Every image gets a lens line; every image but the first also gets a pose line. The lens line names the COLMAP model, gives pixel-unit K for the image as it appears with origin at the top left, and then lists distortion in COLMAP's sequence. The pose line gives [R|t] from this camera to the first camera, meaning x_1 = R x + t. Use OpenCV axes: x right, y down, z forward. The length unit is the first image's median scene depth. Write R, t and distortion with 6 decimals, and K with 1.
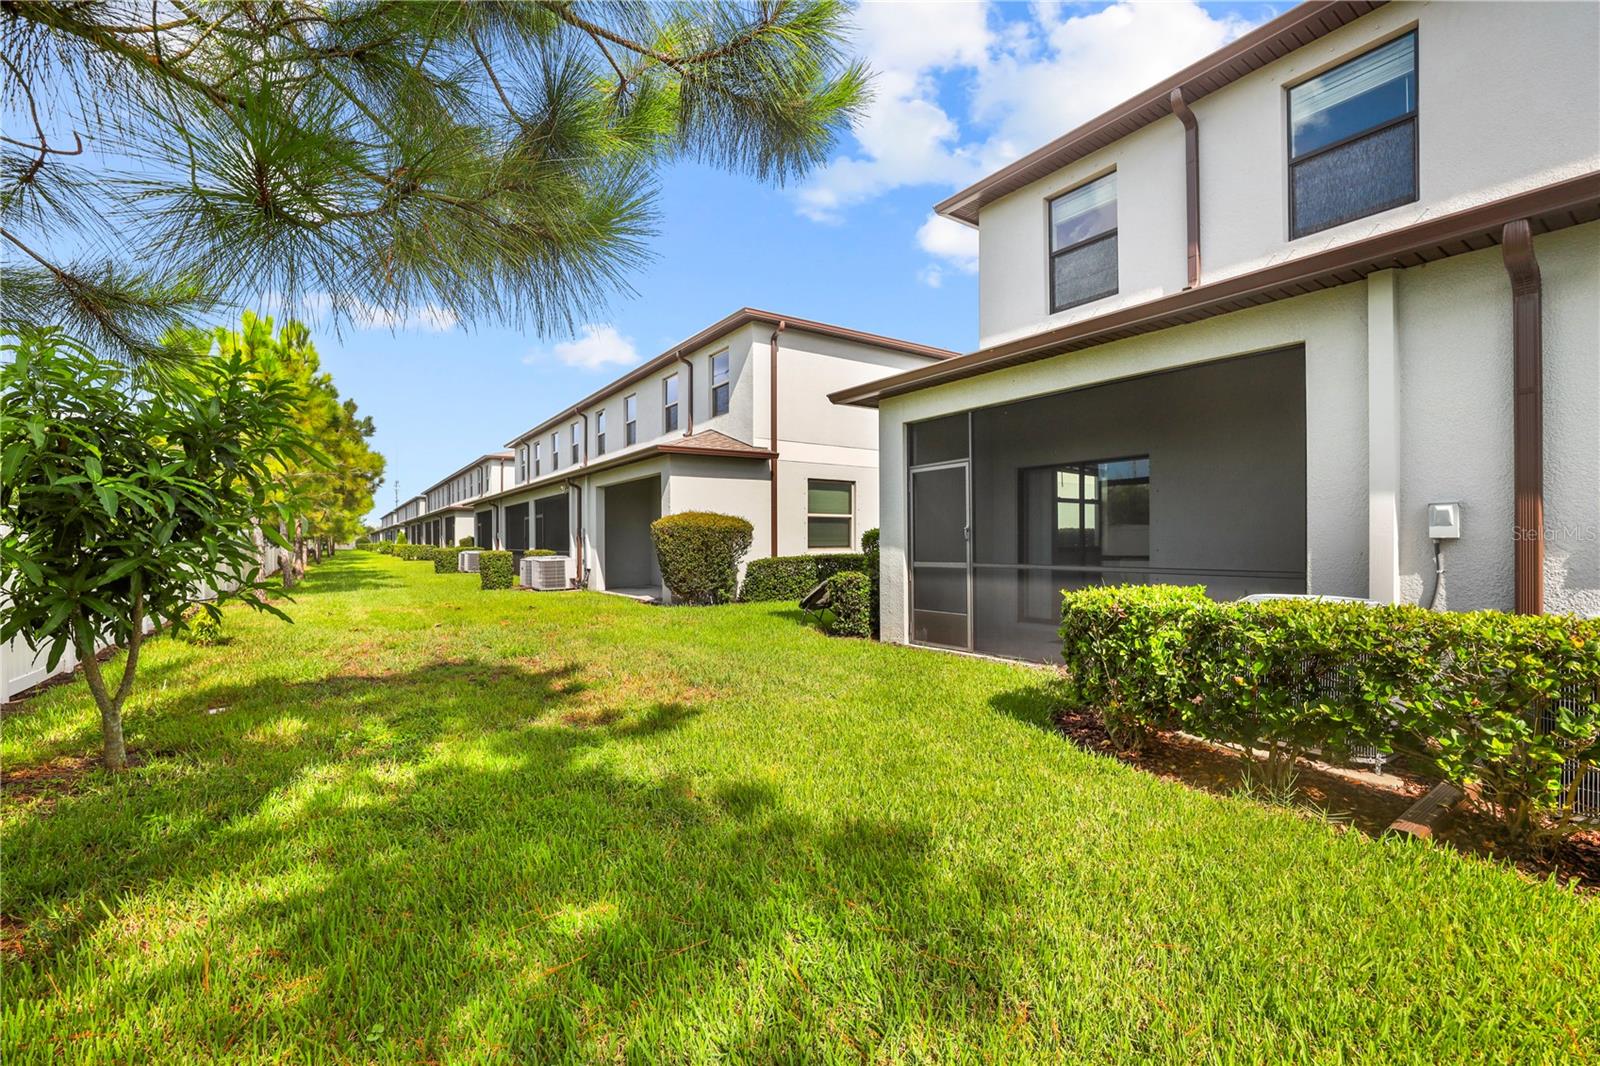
lens RADIAL K [[683.1, 0, 800.0], [0, 683.1, 533.0], [0, 0, 1]] dist [0.003160, 0.000067]
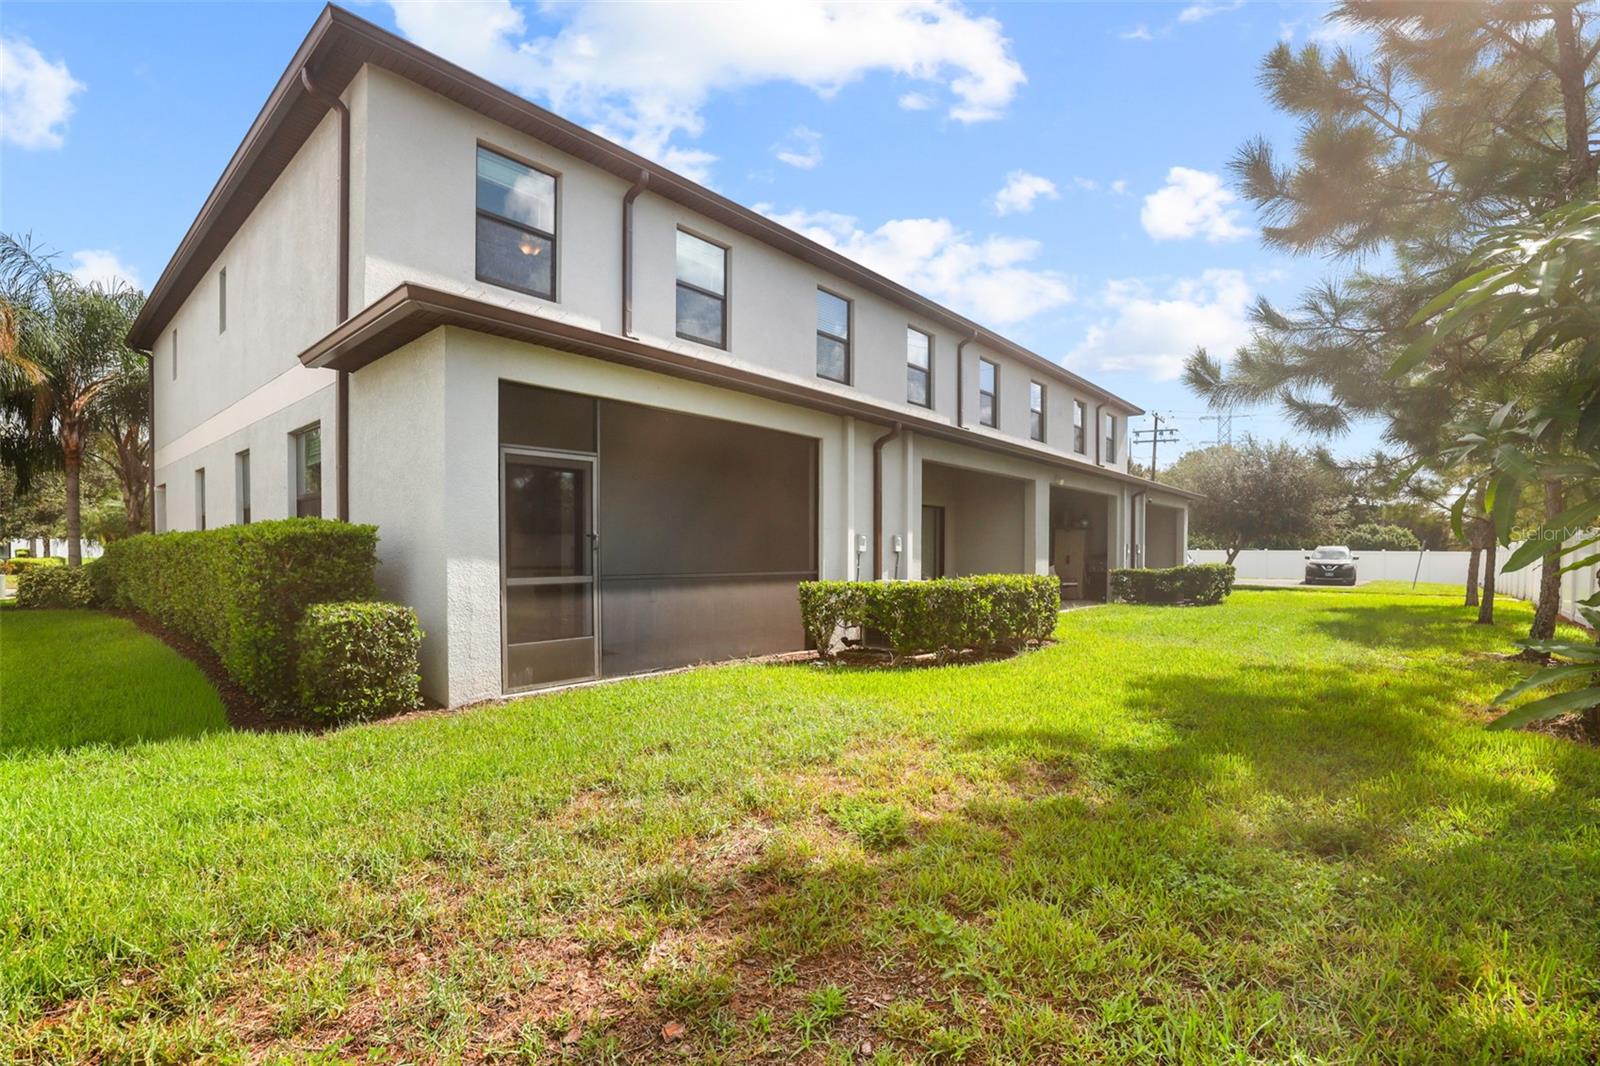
lens RADIAL K [[708.3, 0, 799.4], [0, 708.3, 554.7], [0, 0, 1]] dist [-0.000561, -0.000126]
pose [[-0.217820, -0.001547, 0.975988, -0.643101], [-0.016755, 0.999857, -0.002155, 0.014647], [-0.975845, -0.016822, -0.217815, 0.899407]]
